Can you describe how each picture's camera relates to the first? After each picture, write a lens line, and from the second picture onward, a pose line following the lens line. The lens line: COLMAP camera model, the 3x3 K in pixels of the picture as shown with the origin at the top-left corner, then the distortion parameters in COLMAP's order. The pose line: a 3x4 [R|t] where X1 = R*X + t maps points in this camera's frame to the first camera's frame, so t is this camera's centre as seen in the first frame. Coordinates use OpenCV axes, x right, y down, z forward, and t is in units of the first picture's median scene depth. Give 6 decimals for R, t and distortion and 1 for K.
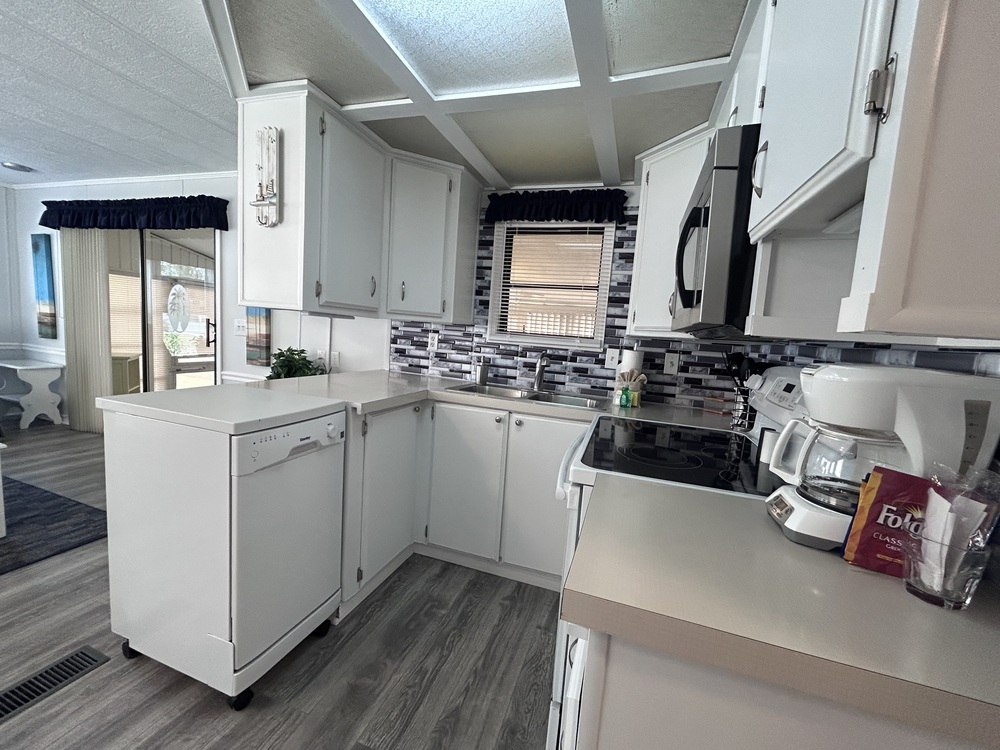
lens RADIAL K [[403.1, 0, 500.0], [0, 403.1, 375.0], [0, 0, 1]] dist [-0.000486, -0.000482]
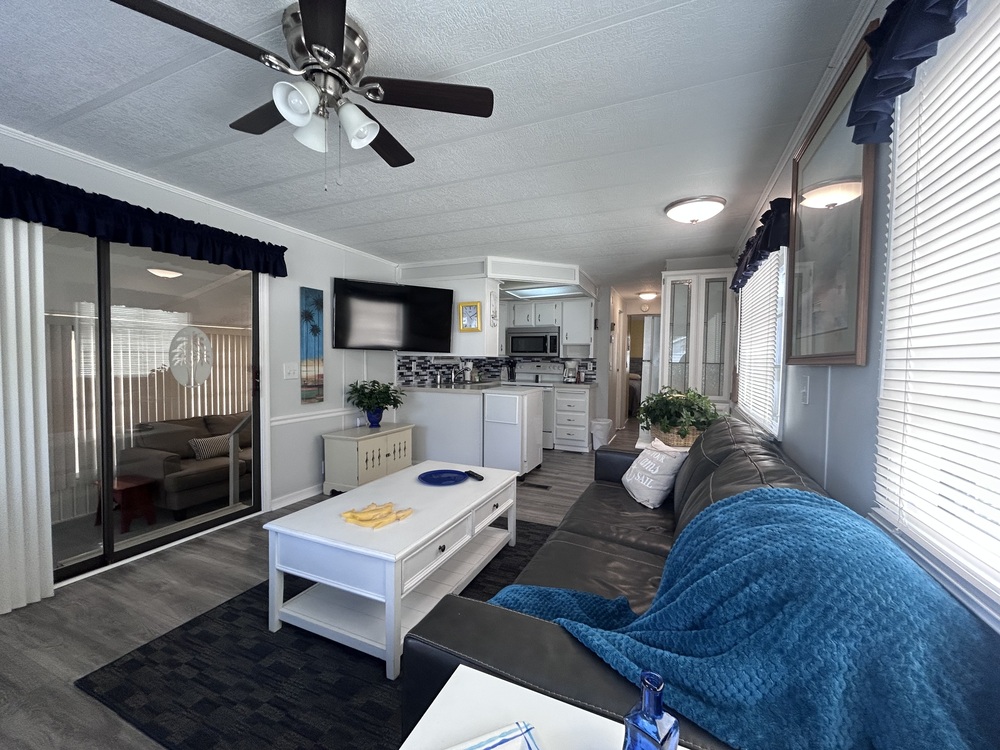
lens RADIAL K [[403.1, 0, 500.0], [0, 403.1, 375.0], [0, 0, 1]] dist [-0.000486, -0.000482]
pose [[0.094638, -0.114234, 0.988936, -1.636249], [0.098949, 0.989555, 0.104837, -0.165182], [-0.990582, 0.087933, 0.104952, 0.350588]]
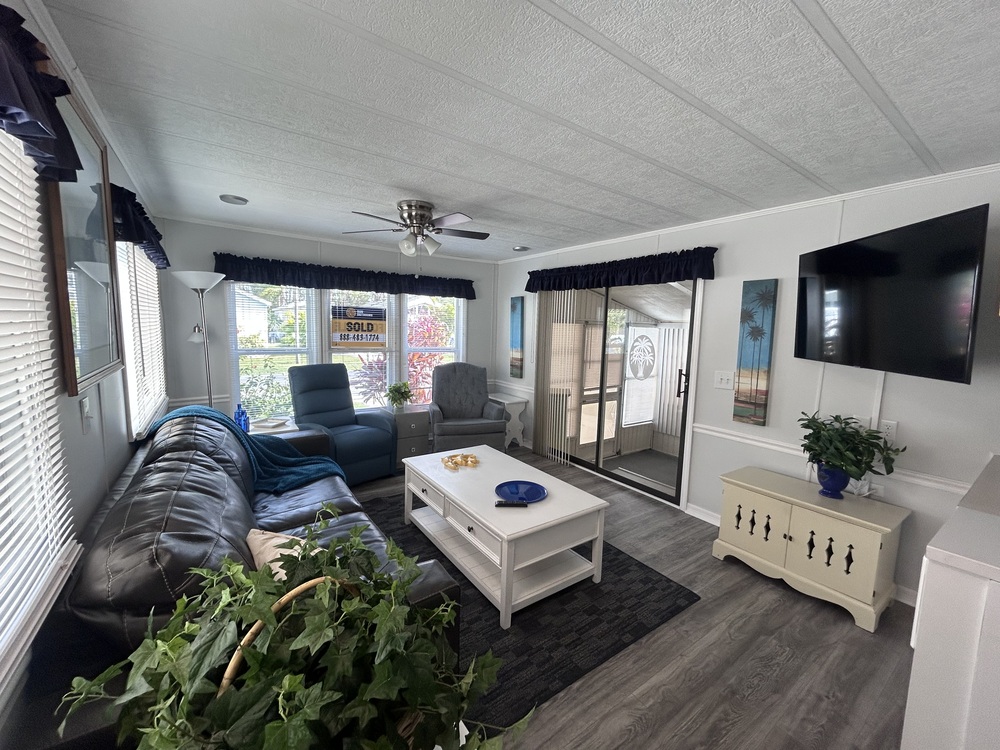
lens RADIAL K [[403.1, 0, 500.0], [0, 403.1, 375.0], [0, 0, 1]] dist [-0.000486, -0.000482]
pose [[0.801077, 0.018286, -0.598282, -0.504588], [-0.031712, 0.999426, -0.011914, -0.102996], [0.597720, 0.028517, 0.801197, -0.062735]]
